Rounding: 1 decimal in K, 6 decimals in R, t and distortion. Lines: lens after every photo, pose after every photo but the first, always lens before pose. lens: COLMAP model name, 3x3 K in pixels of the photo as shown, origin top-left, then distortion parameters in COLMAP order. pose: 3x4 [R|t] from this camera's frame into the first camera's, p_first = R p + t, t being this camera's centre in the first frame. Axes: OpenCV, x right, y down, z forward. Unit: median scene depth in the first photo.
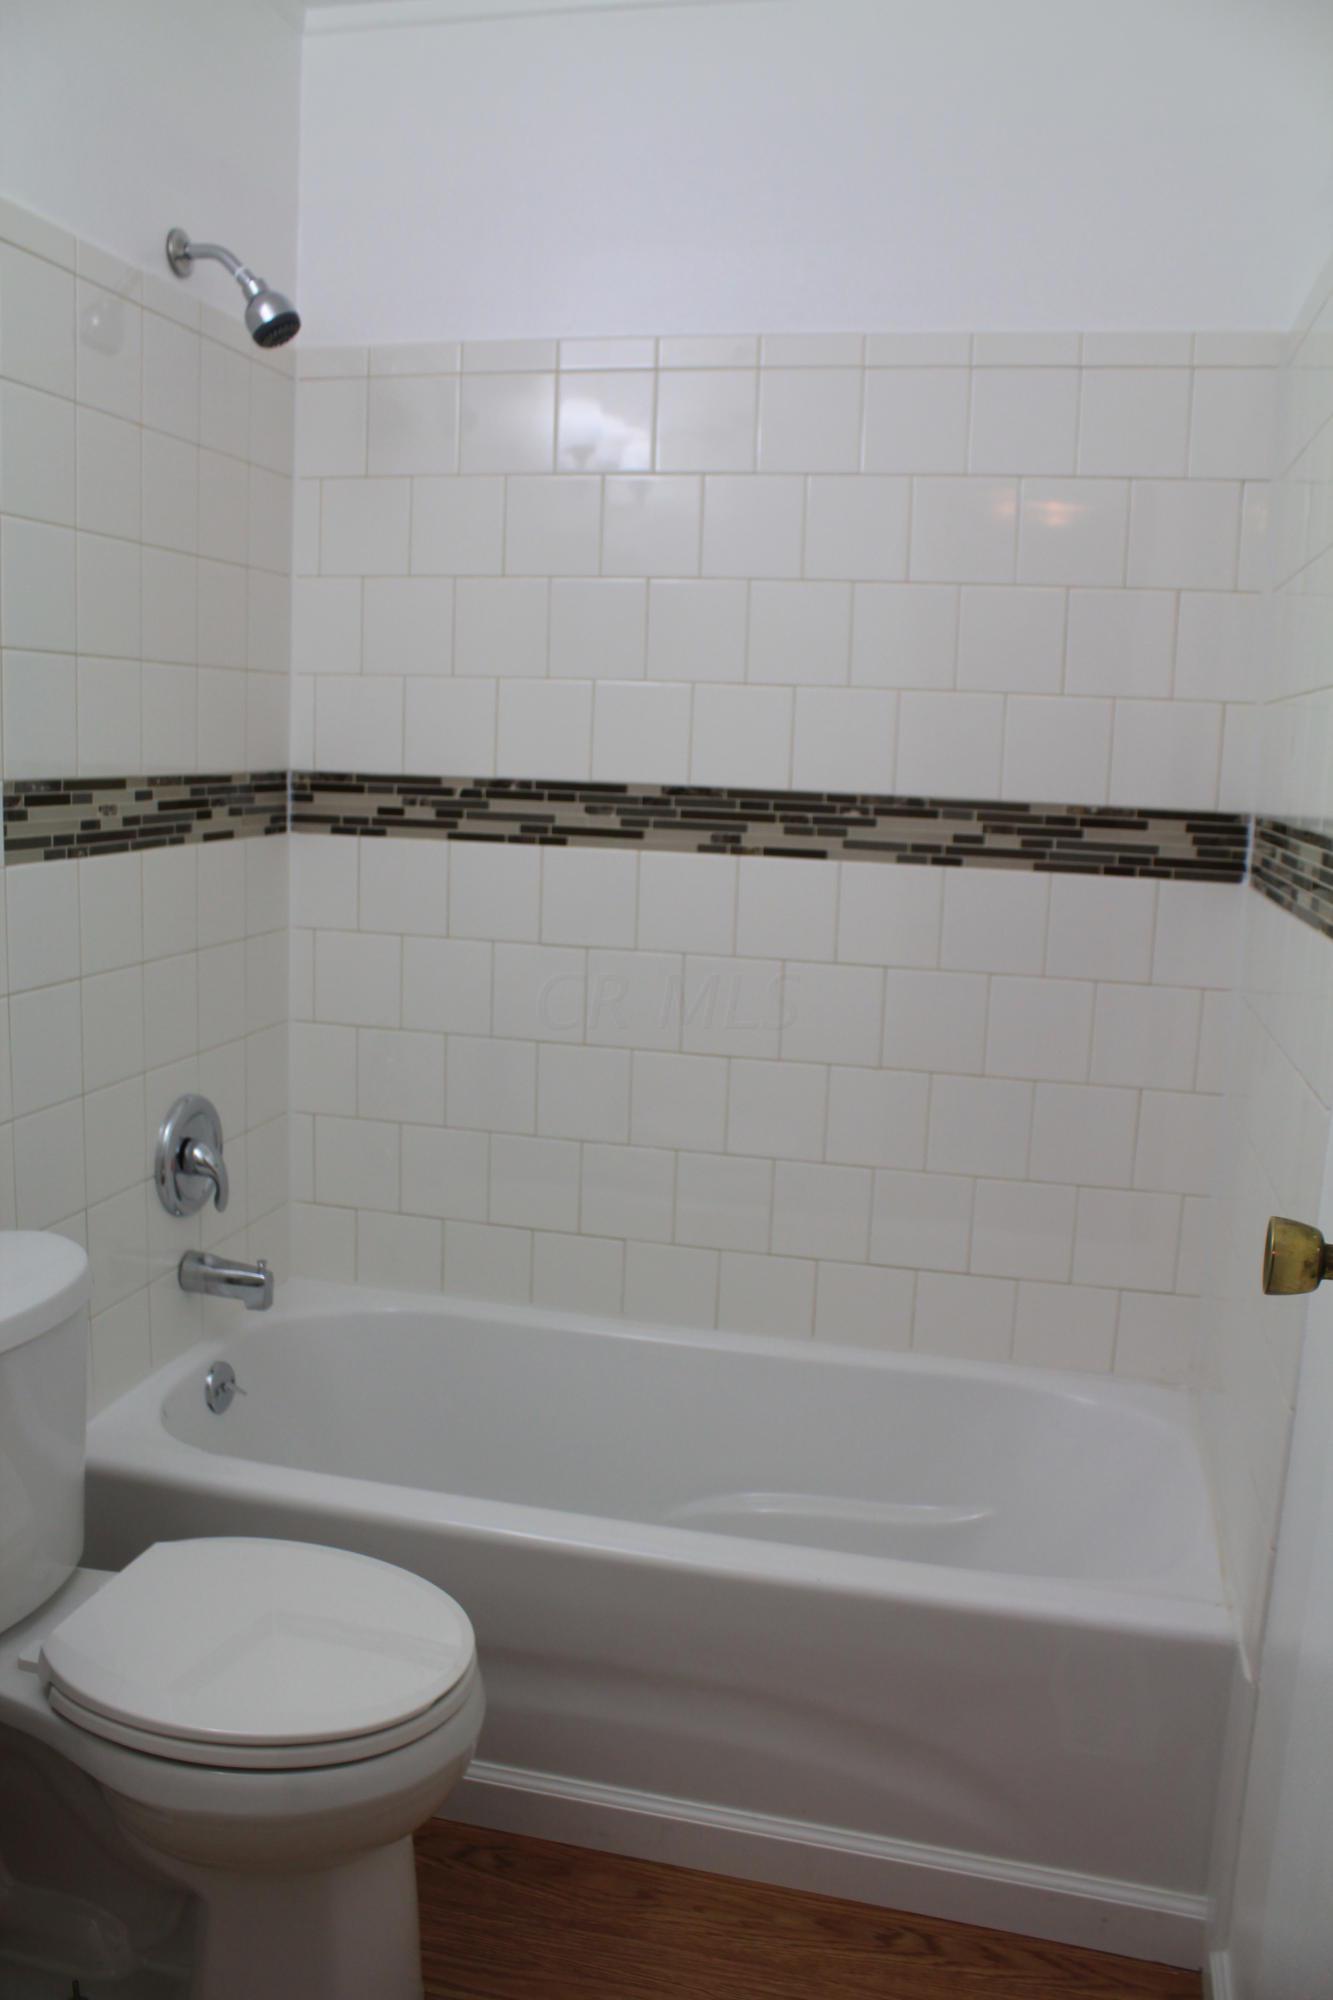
lens RADIAL K [[1650.4, 0, 666.5], [0, 1650.4, 1000.0], [0, 0, 1]] dist [0.003244, 0.001665]
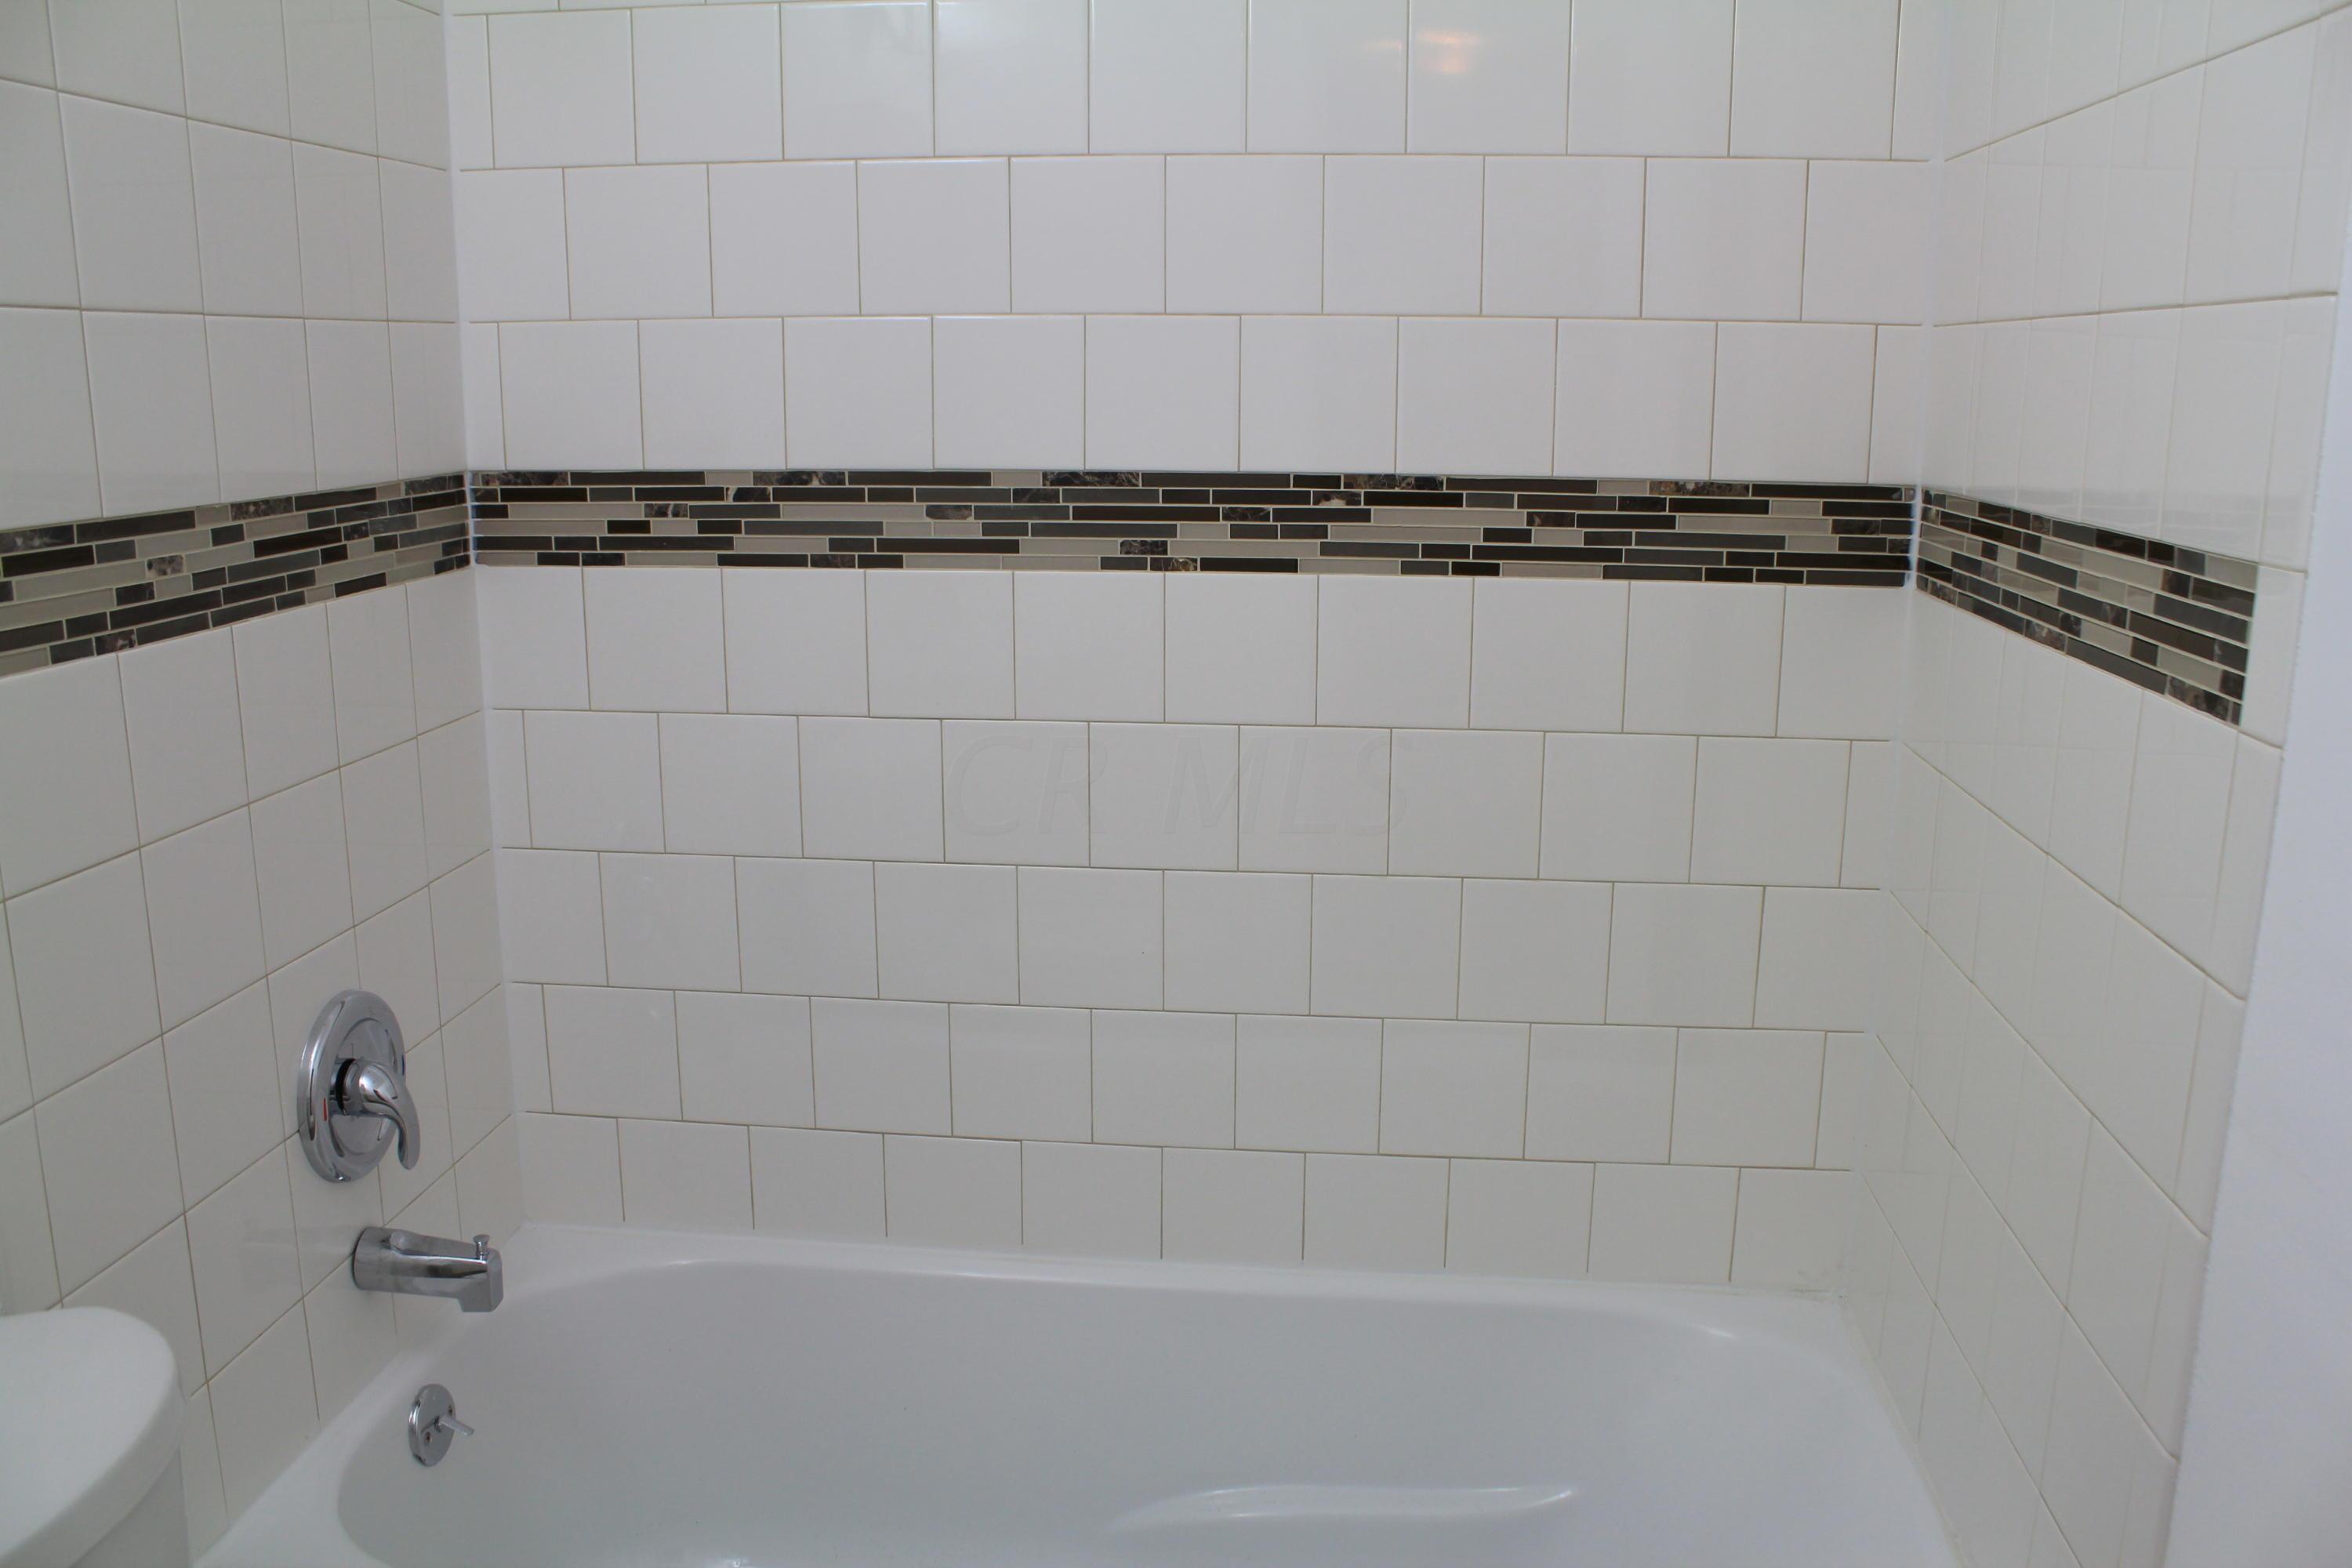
lens RADIAL K [[1926.6, 0, 1176.0], [0, 1926.6, 784.0], [0, 0, 1]] dist [-0.060333, 0.015898]
pose [[0.991116, -0.059492, 0.118953, -0.052055], [0.053186, 0.997041, 0.055511, -0.046725], [-0.121903, -0.048691, 0.991347, 0.230532]]
